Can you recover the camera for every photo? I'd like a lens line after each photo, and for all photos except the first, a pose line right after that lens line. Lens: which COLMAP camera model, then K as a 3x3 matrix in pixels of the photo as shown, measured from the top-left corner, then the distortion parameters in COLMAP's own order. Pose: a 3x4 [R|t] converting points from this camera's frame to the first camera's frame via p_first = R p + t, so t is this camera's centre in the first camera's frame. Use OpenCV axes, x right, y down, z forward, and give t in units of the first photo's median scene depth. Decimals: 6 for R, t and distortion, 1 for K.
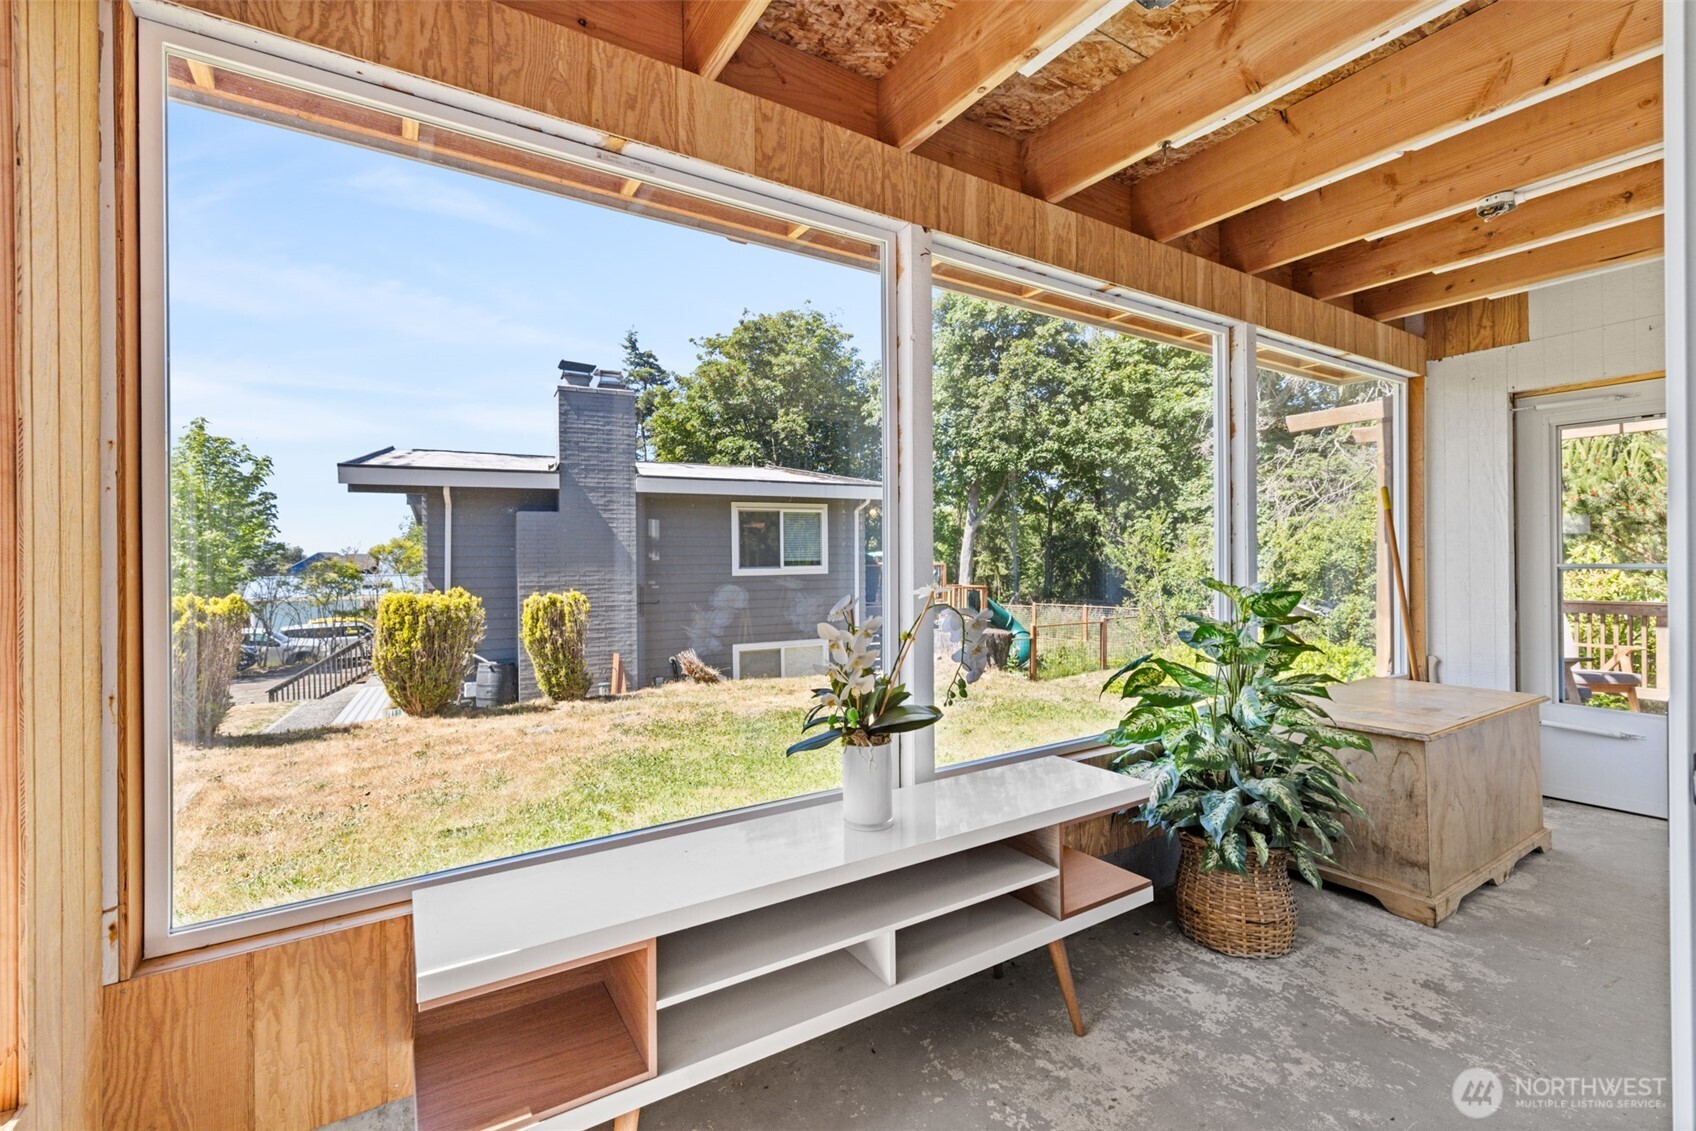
lens RADIAL K [[727.1, 0, 846.8], [0, 727.1, 558.6], [0, 0, 1]] dist [0.000476, 0.000978]
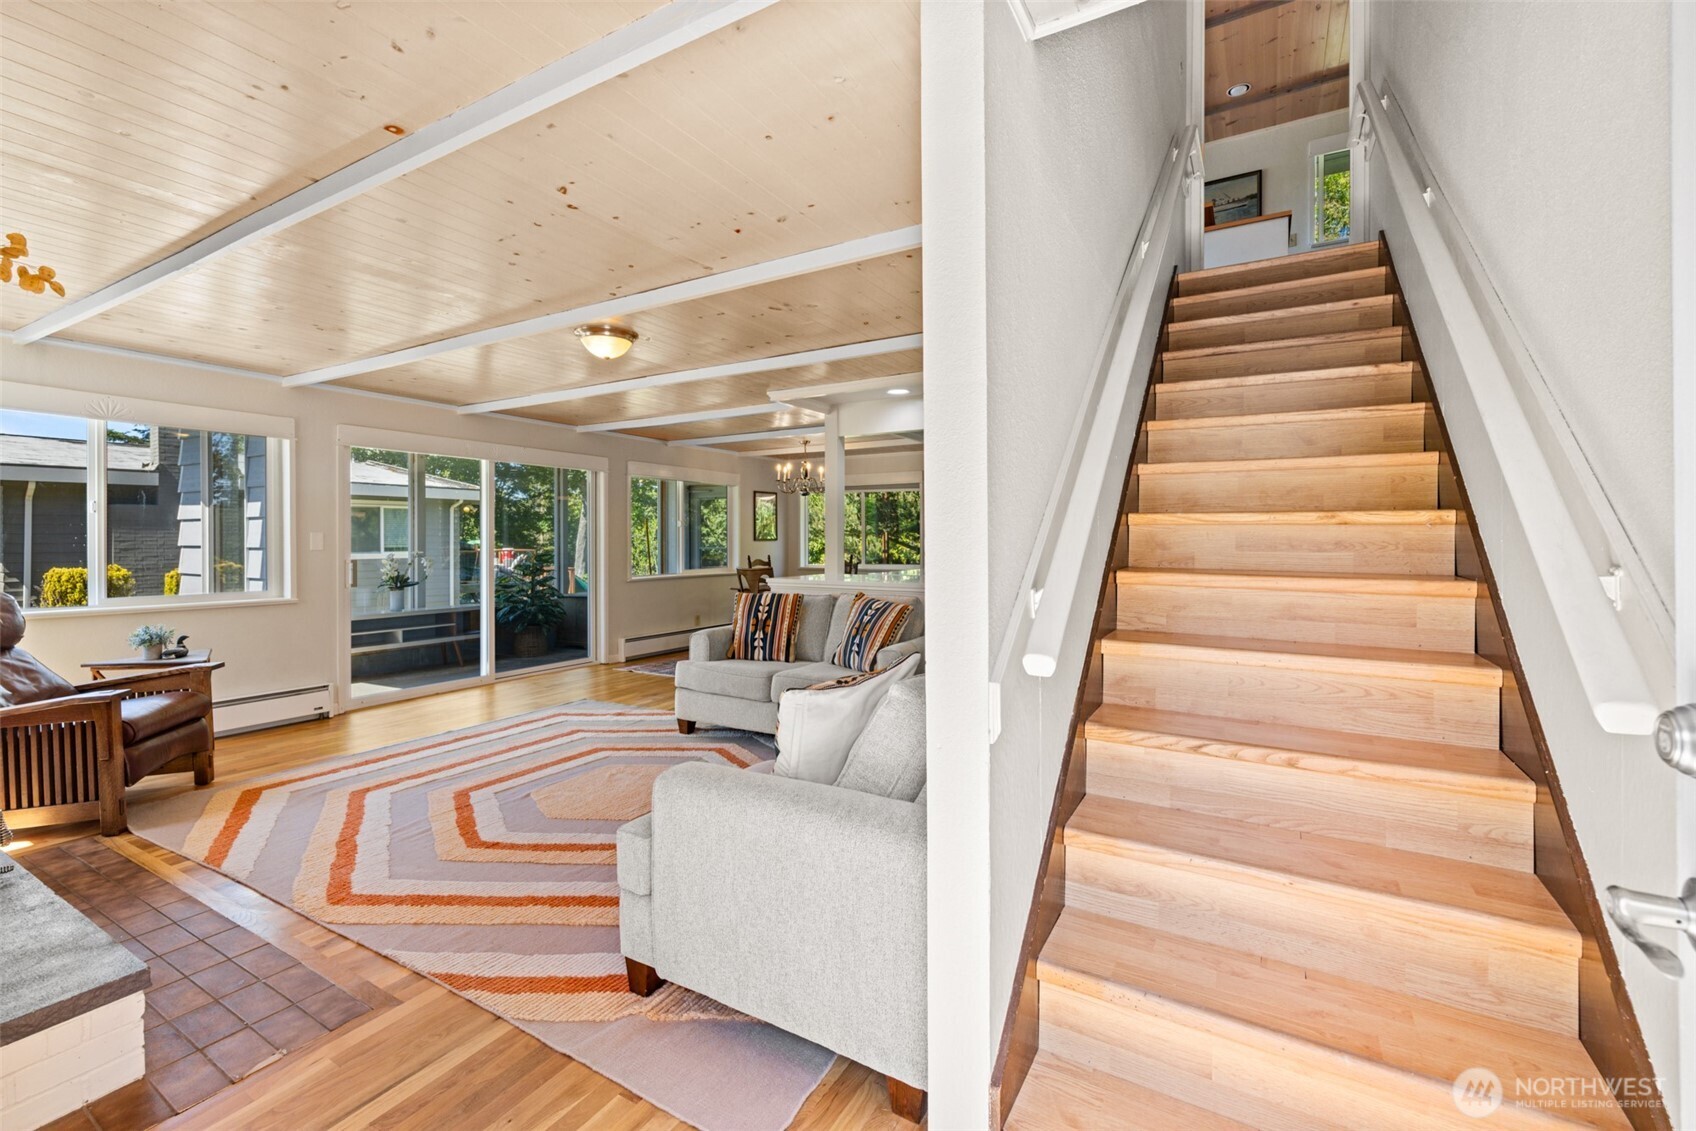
lens RADIAL K [[727.1, 0, 841.9], [0, 727.1, 558.4], [0, 0, 1]] dist [0.000476, 0.000978]
pose [[0.892322, -0.003637, 0.451385, 0.054257], [-0.003635, 0.999877, 0.015243, 0.000023], [-0.451385, -0.015242, 0.892199, -0.498432]]
